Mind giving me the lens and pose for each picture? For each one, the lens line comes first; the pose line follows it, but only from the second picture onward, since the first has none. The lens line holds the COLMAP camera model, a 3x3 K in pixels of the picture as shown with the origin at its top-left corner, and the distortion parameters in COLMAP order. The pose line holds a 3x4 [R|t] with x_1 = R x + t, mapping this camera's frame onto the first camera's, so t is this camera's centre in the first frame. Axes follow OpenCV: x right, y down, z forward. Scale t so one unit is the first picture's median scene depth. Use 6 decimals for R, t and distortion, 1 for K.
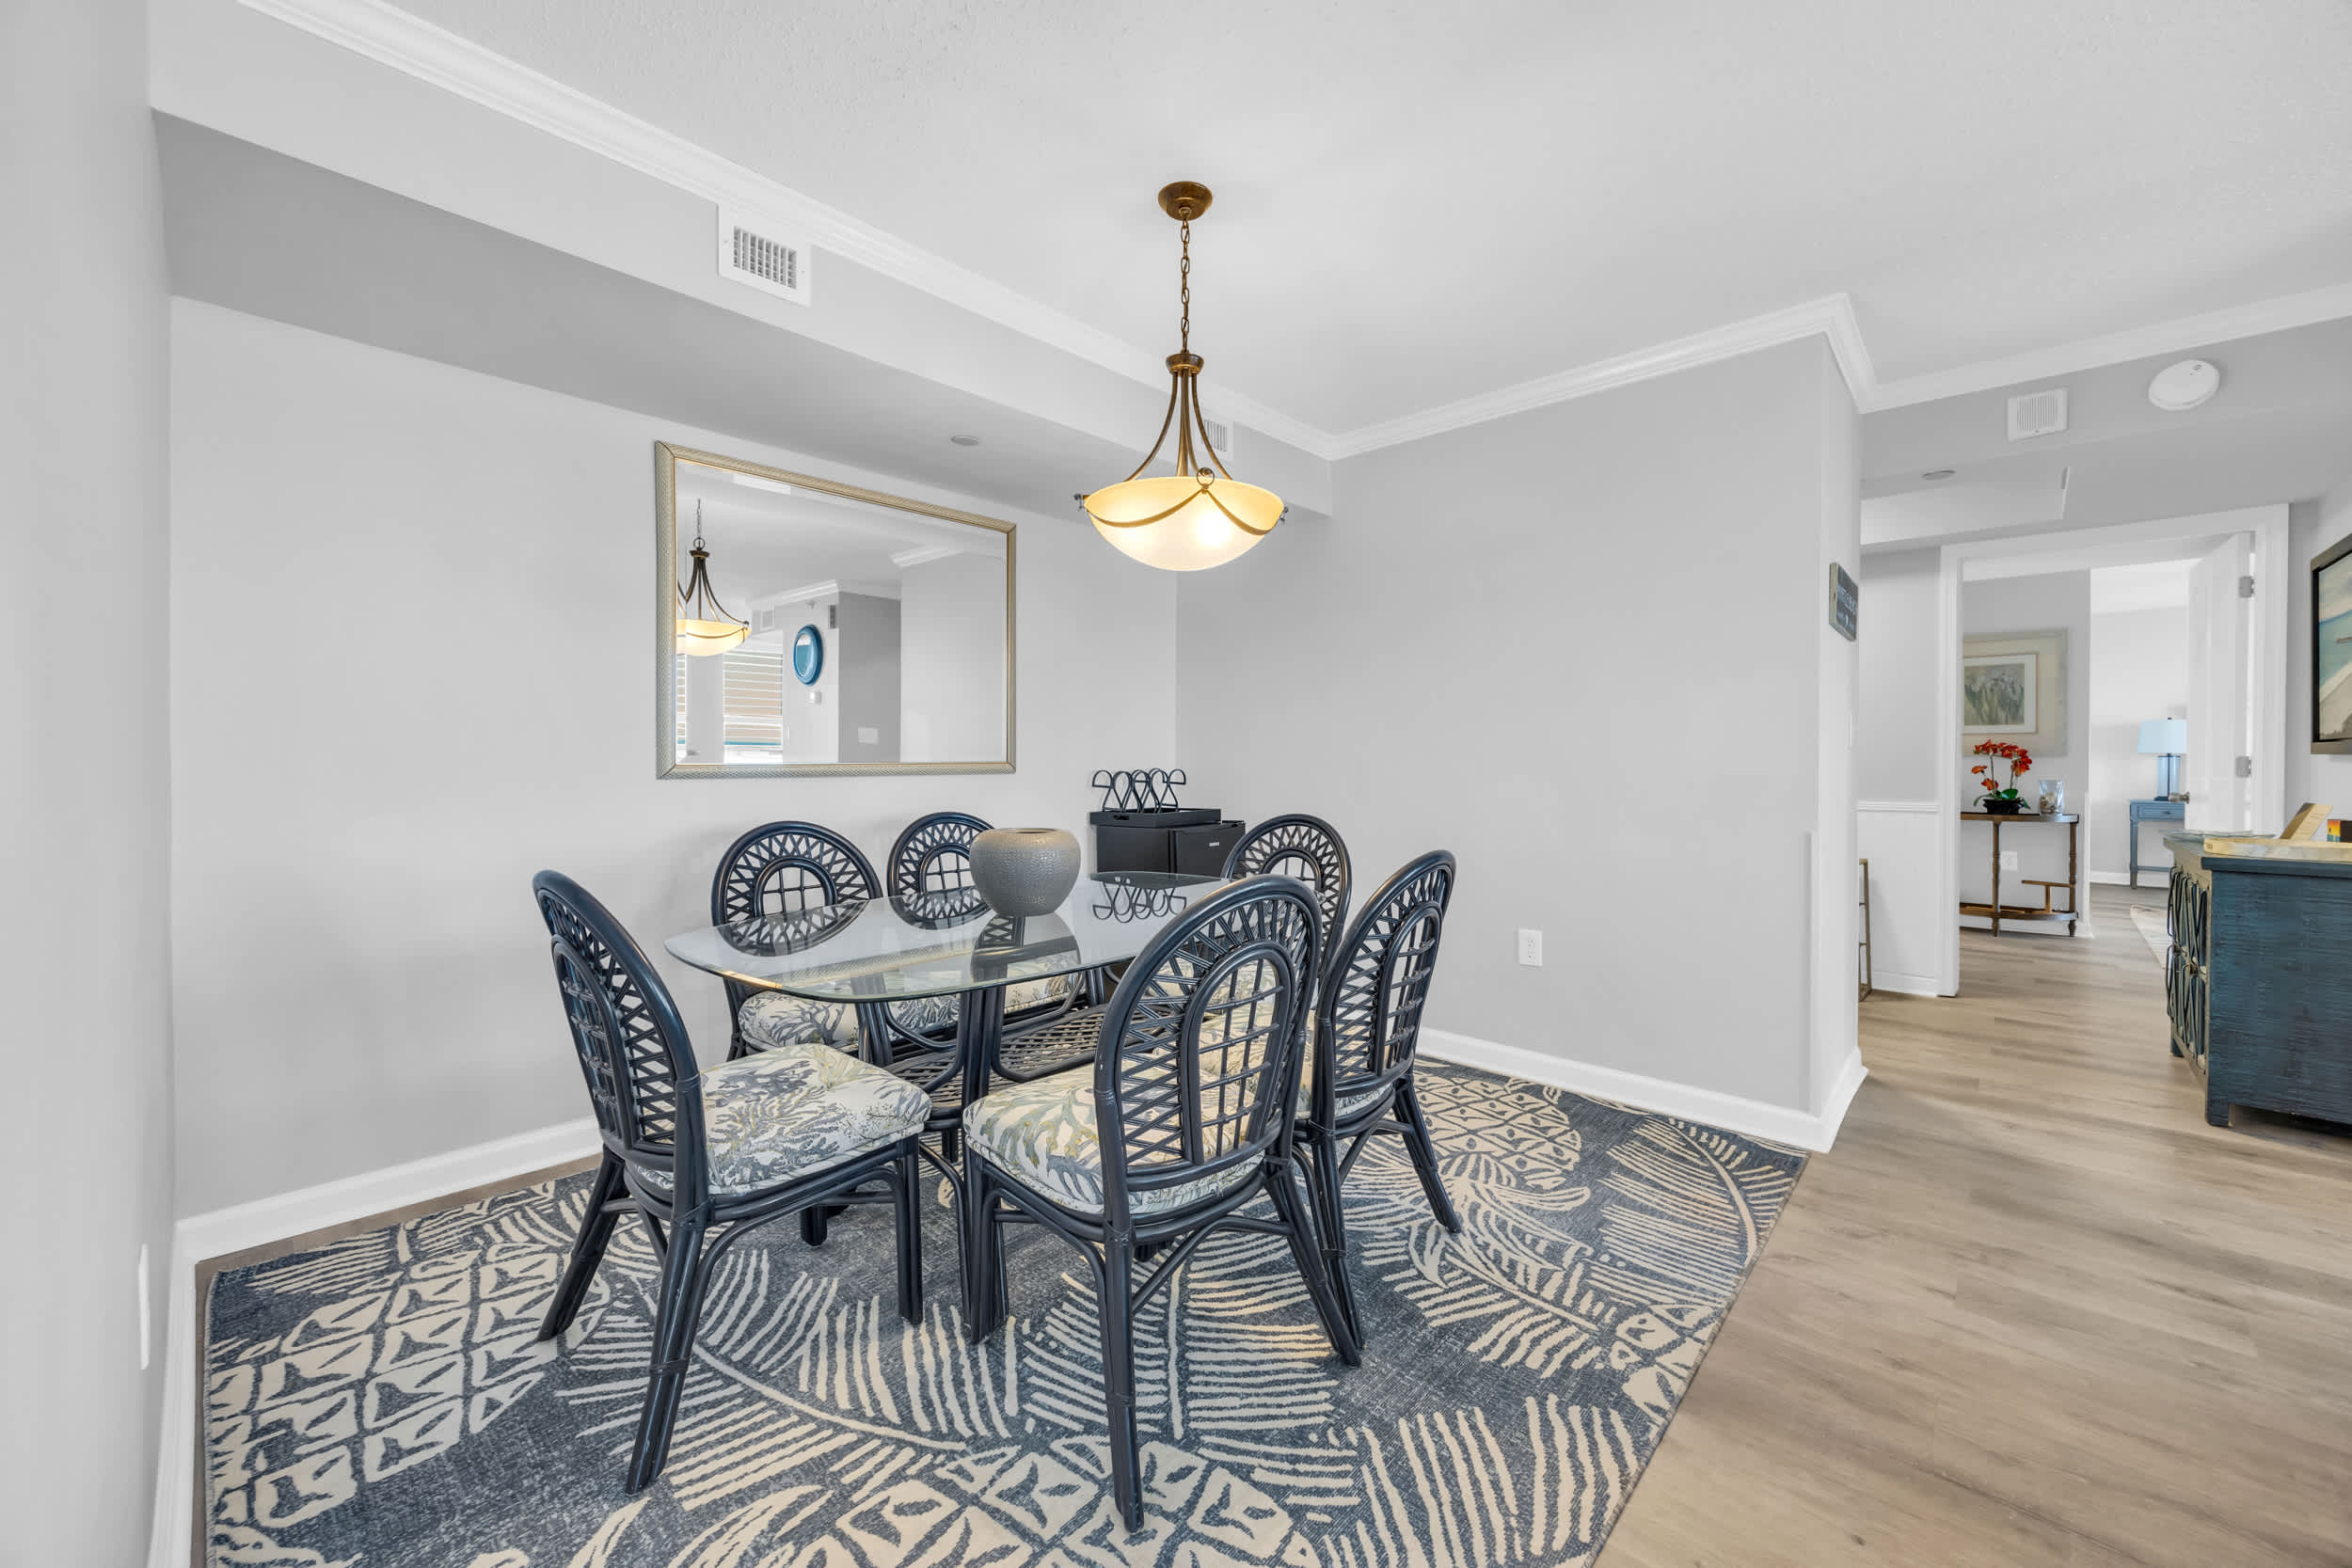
lens RADIAL K [[912.0, 0, 1174.4], [0, 912.0, 772.9], [0, 0, 1]] dist [-0.002413, 0.000013]
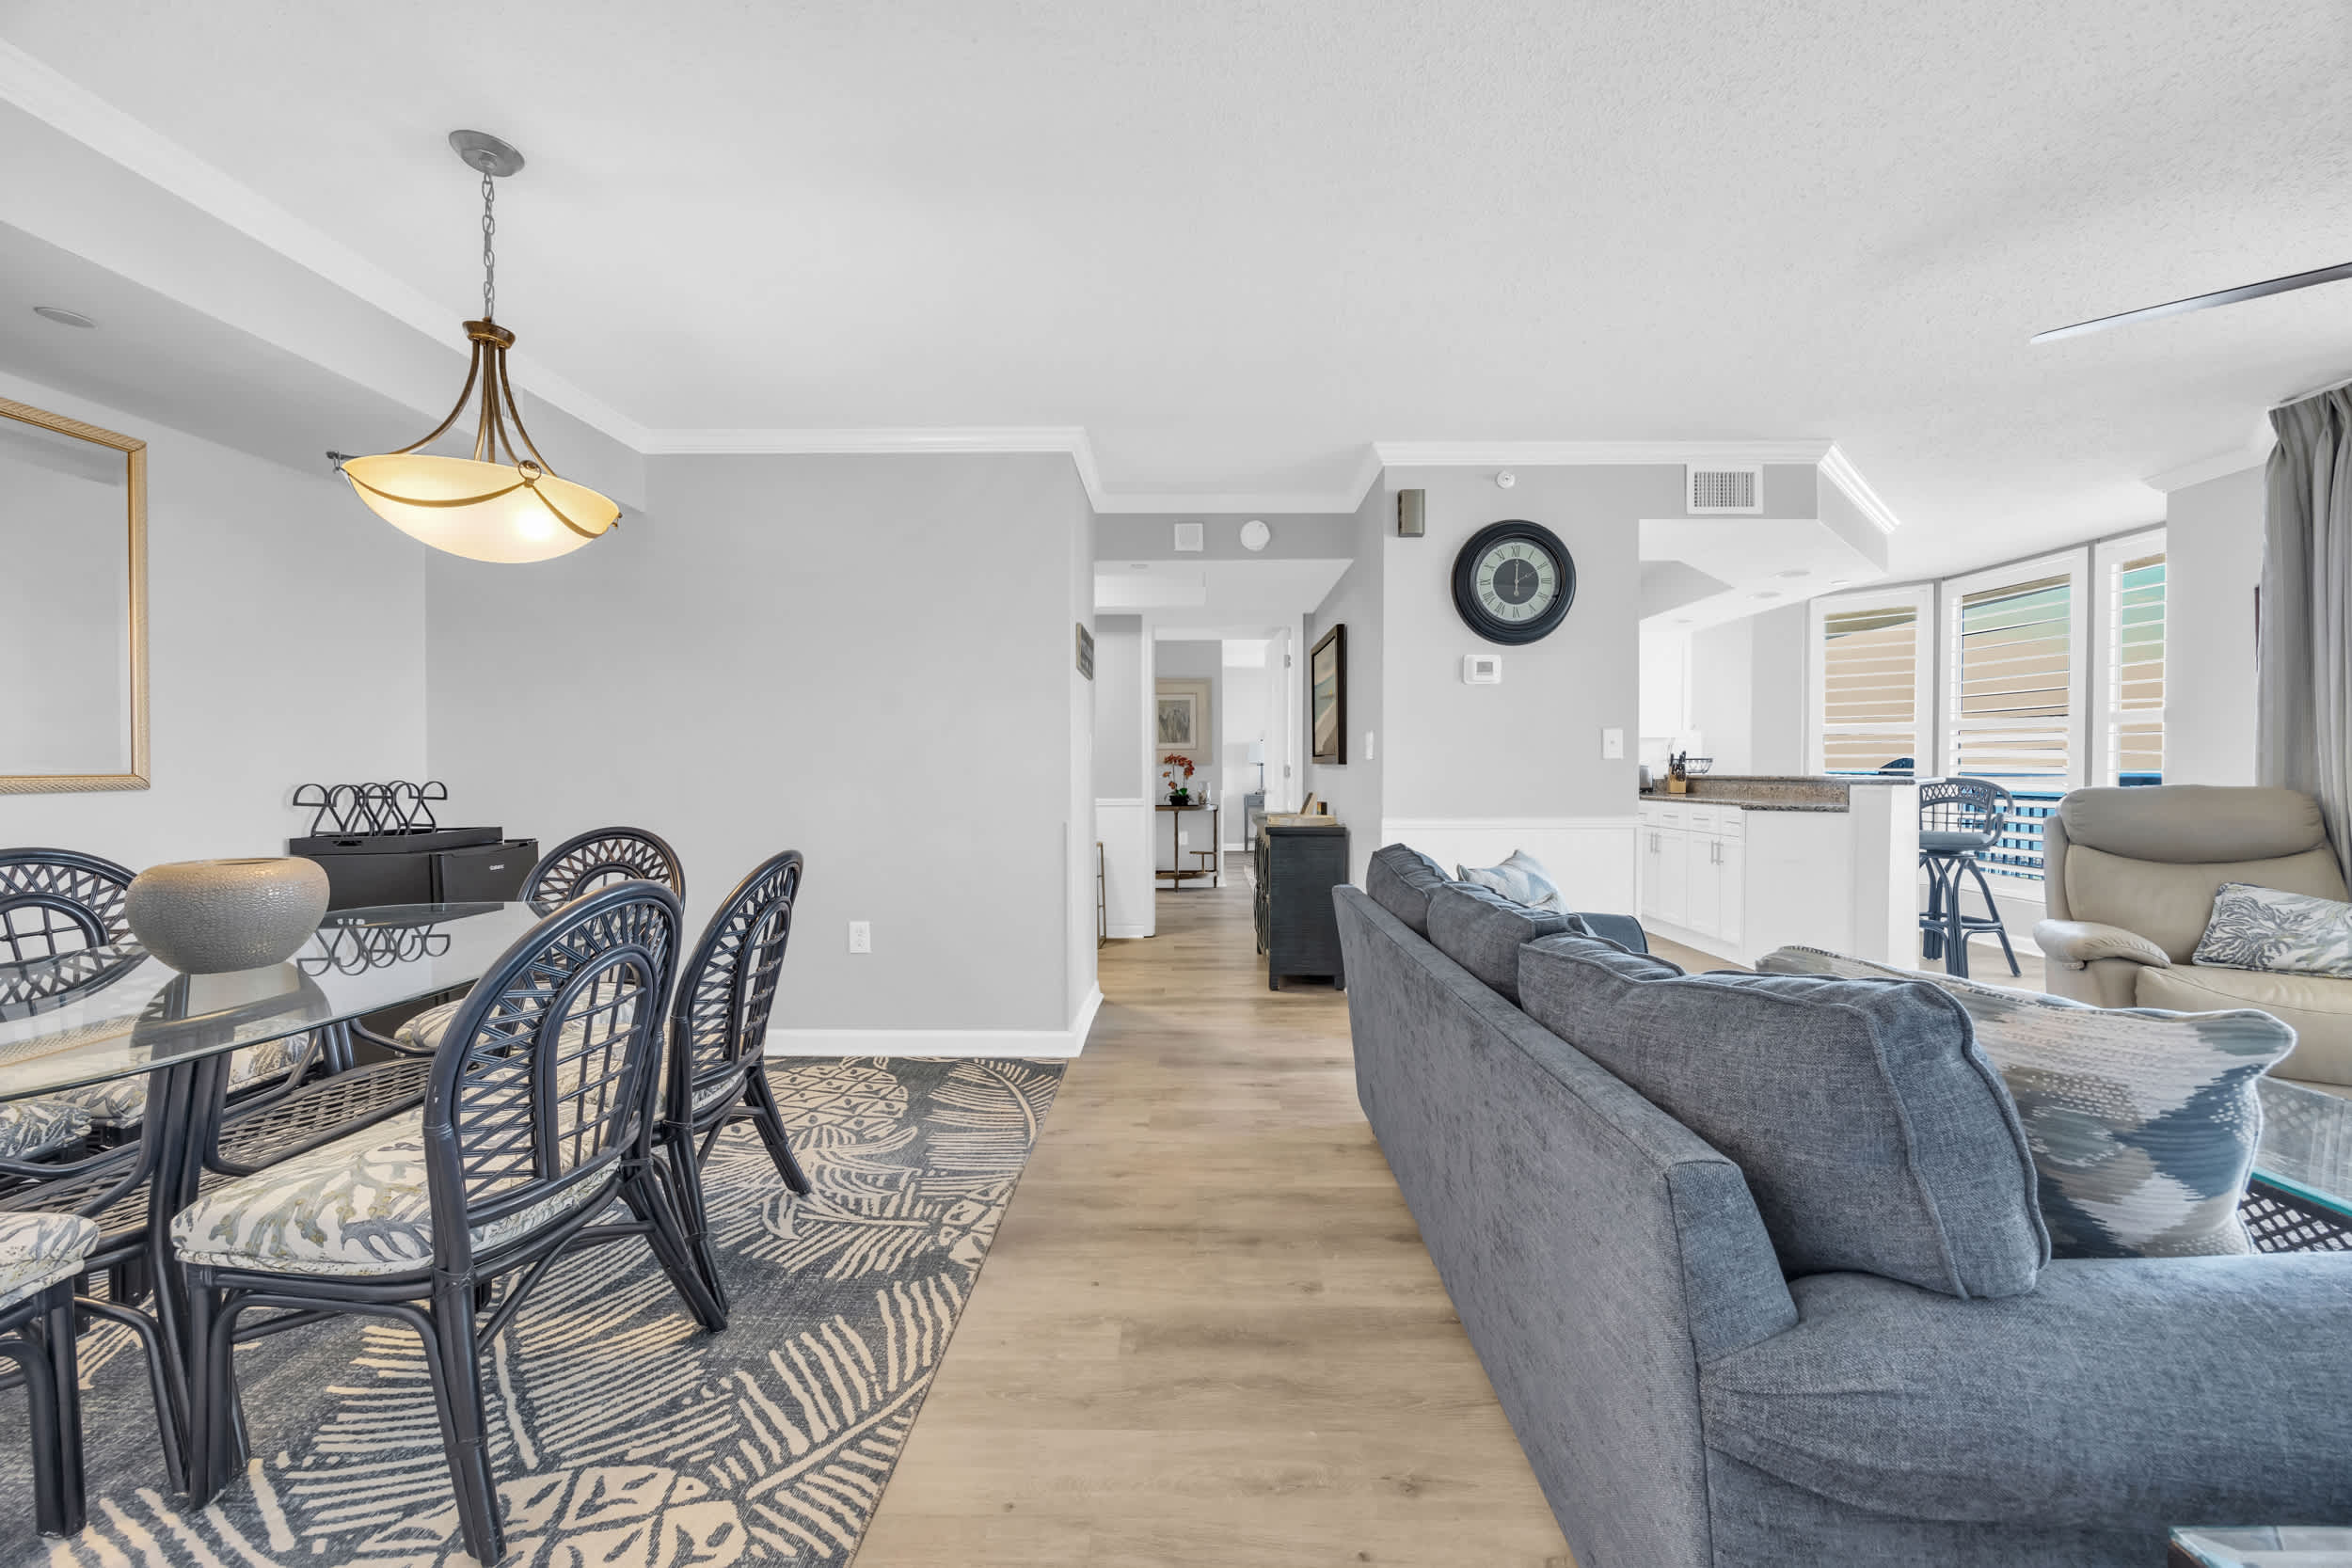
lens RADIAL K [[912.0, 0, 1174.4], [0, 912.0, 772.9], [0, 0, 1]] dist [-0.002413, 0.000013]
pose [[0.748644, -0.006151, 0.662944, -0.099542], [0.012478, 0.999911, -0.004813, 0.001560], [-0.662855, 0.011876, 0.748653, -0.154208]]
